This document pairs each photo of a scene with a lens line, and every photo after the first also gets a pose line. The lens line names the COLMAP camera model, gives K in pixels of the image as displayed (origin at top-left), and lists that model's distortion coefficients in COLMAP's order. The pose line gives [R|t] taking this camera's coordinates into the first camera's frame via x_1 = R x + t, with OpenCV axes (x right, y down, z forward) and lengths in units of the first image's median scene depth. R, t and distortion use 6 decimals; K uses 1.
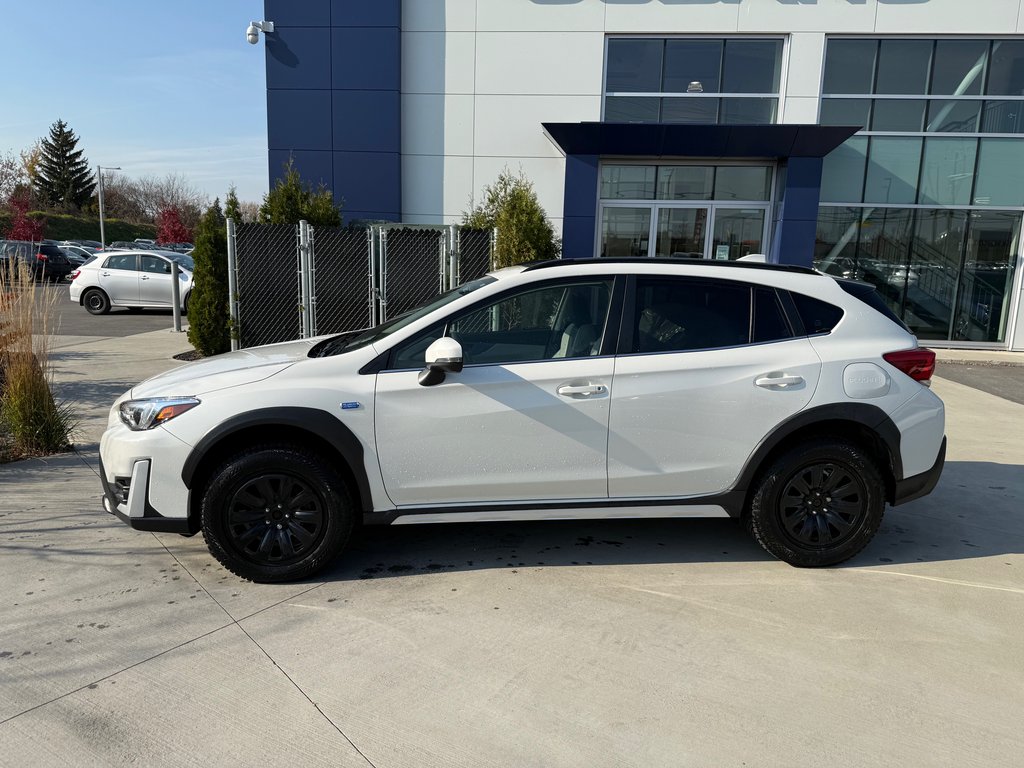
lens RADIAL K [[723.2, 0, 507.1], [0, 723.2, 387.8], [0, 0, 1]] dist [0.030355, -0.043280]
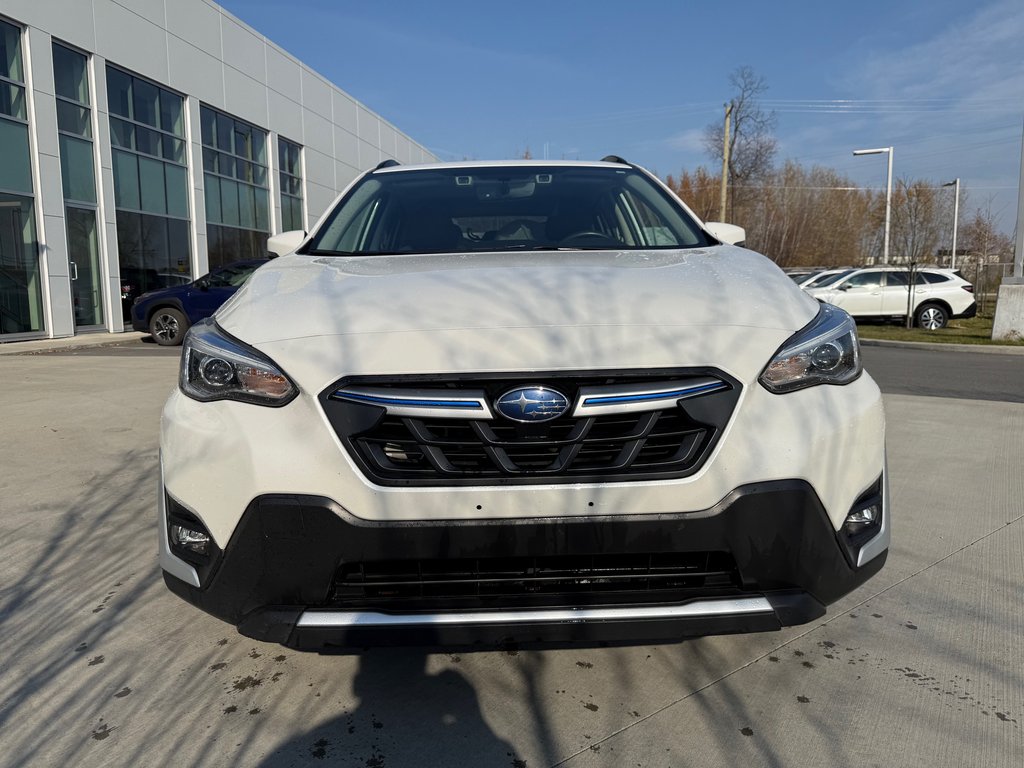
lens RADIAL K [[723.2, 0, 500.4], [0, 723.2, 371.8], [0, 0, 1]] dist [0.030355, -0.043280]
pose [[0.064055, -0.138620, 0.988272, -0.808619], [0.188709, 0.974121, 0.124404, -0.039983], [-0.979942, 0.178527, 0.088556, 0.954800]]
